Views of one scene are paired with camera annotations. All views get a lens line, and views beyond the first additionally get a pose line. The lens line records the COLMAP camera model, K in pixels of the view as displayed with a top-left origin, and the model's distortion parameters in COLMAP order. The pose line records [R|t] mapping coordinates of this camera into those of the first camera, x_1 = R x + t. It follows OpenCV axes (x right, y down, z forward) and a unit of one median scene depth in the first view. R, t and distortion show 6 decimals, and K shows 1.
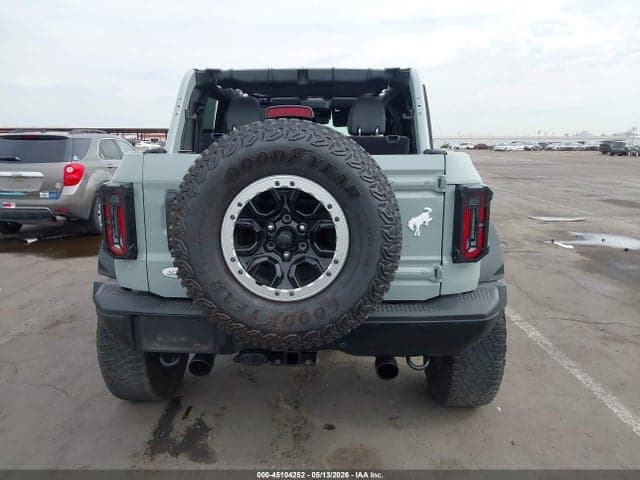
lens RADIAL K [[504.2, 0, 317.6], [0, 504.2, 264.5], [0, 0, 1]] dist [0.002618, -0.006428]
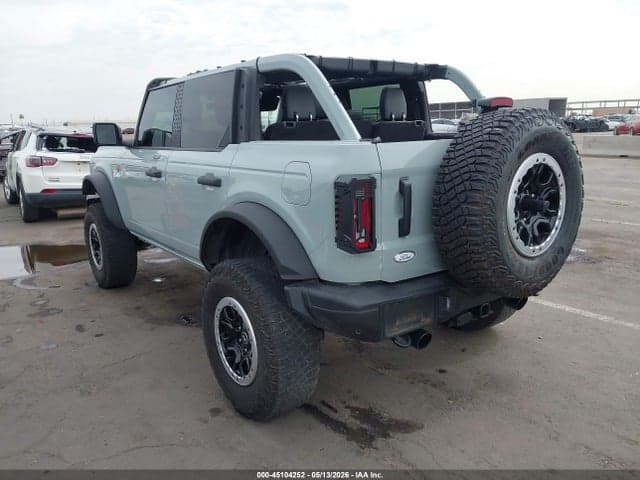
lens RADIAL K [[504.2, 0, 317.6], [0, 504.2, 264.5], [0, 0, 1]] dist [0.002618, -0.006428]
pose [[0.778929, -0.184651, 0.599311, -0.864111], [0.167867, 0.982187, 0.084440, -0.070480], [-0.604227, 0.034831, 0.796051, 0.232317]]
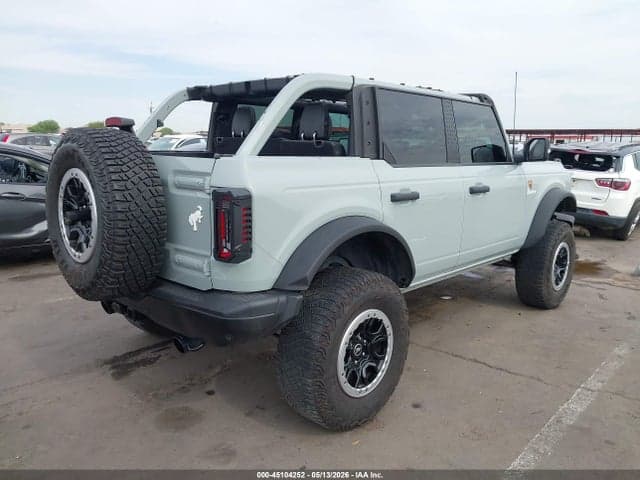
lens RADIAL K [[504.2, 0, 317.6], [0, 504.2, 264.5], [0, 0, 1]] dist [0.002618, -0.006428]
pose [[0.743421, 0.167995, -0.647382, 0.907657], [-0.169059, 0.983708, 0.061132, -0.077726], [0.647105, 0.063999, 0.759710, 0.266713]]
